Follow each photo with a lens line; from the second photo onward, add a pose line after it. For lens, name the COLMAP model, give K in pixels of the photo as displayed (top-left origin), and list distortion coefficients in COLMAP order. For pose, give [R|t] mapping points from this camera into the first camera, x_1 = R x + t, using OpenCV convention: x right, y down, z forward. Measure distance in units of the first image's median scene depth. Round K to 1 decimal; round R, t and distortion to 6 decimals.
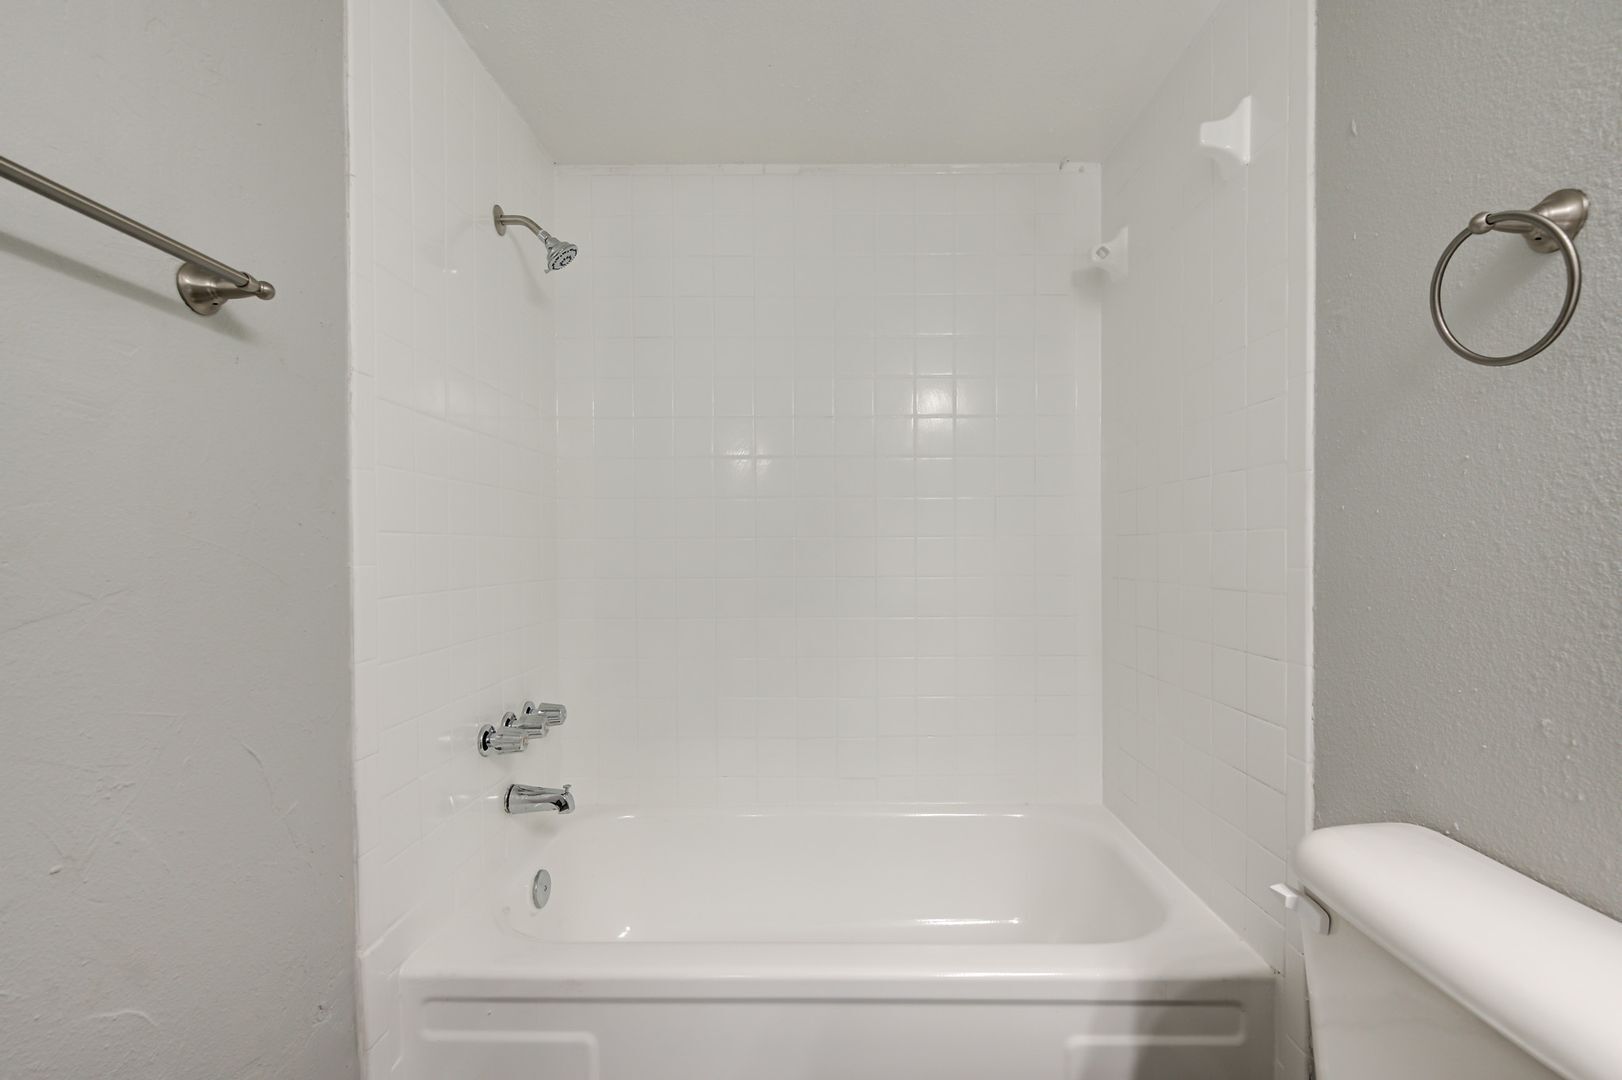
lens RADIAL K [[710.8, 0, 817.5], [0, 710.8, 549.8], [0, 0, 1]] dist [0.004978, -0.000027]
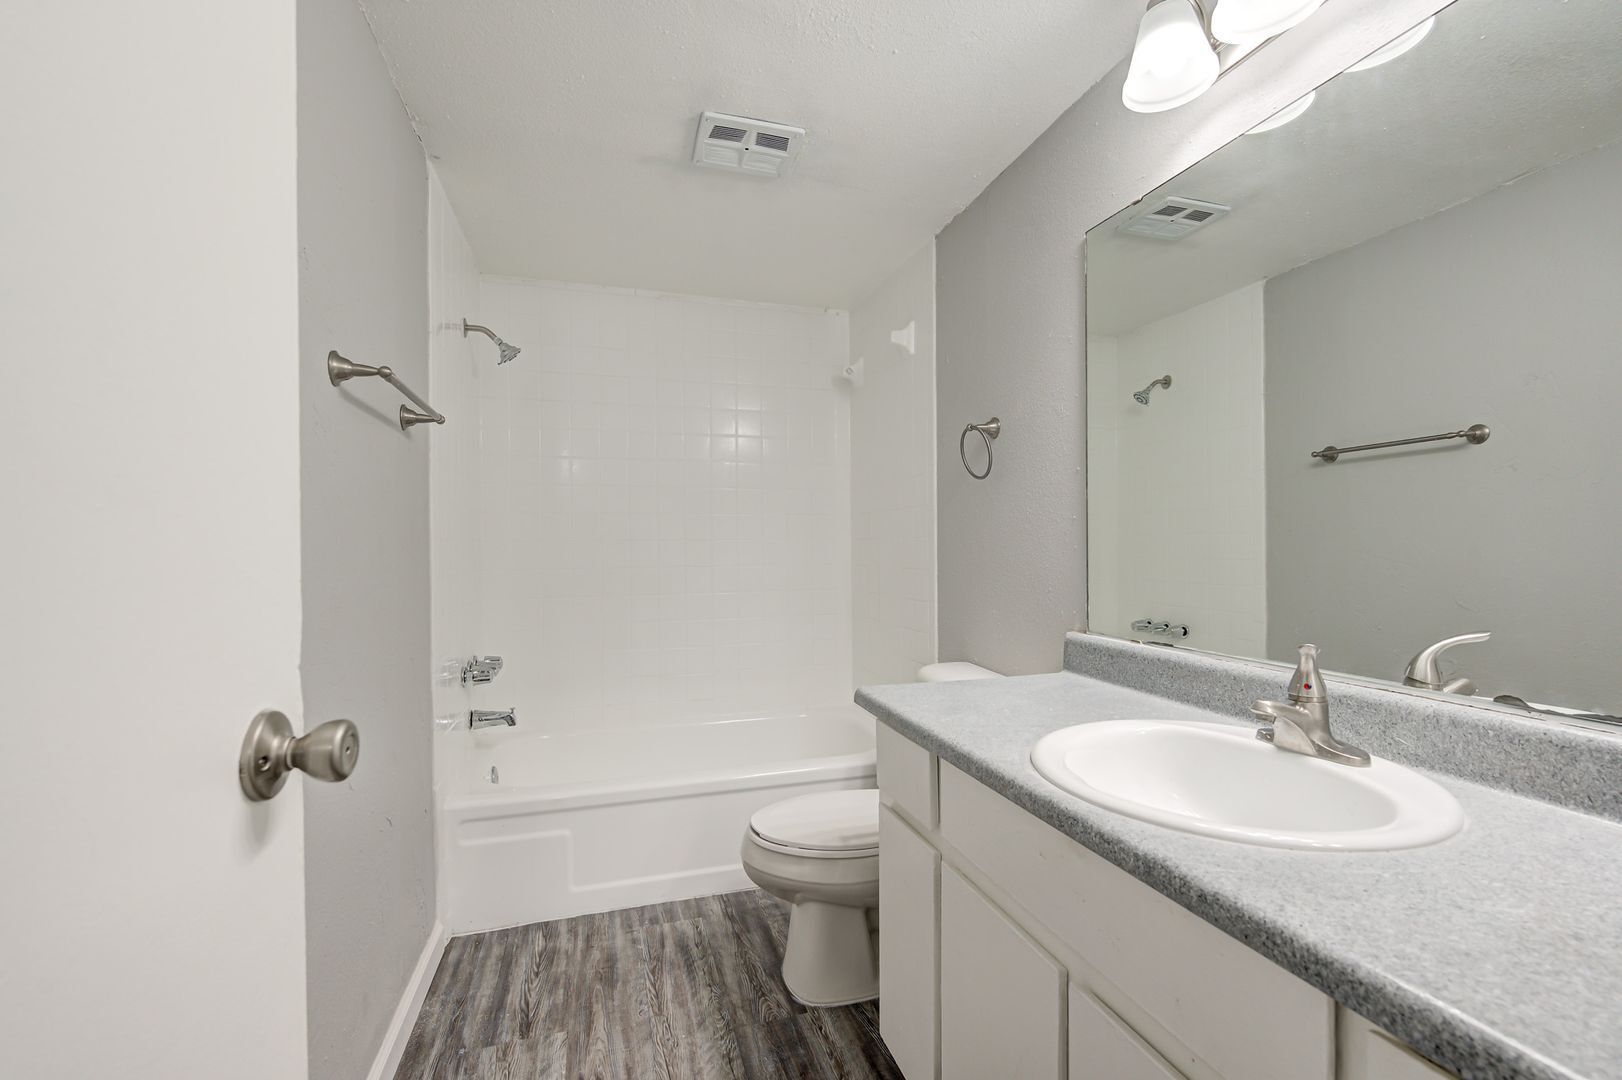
lens RADIAL K [[710.8, 0, 812.9], [0, 710.8, 544.1], [0, 0, 1]] dist [0.004978, -0.000027]
pose [[0.954901, -0.002207, 0.296918, -0.197995], [0.004683, 0.999960, -0.007628, 0.001527], [-0.296889, 0.008675, 0.954873, -0.629712]]
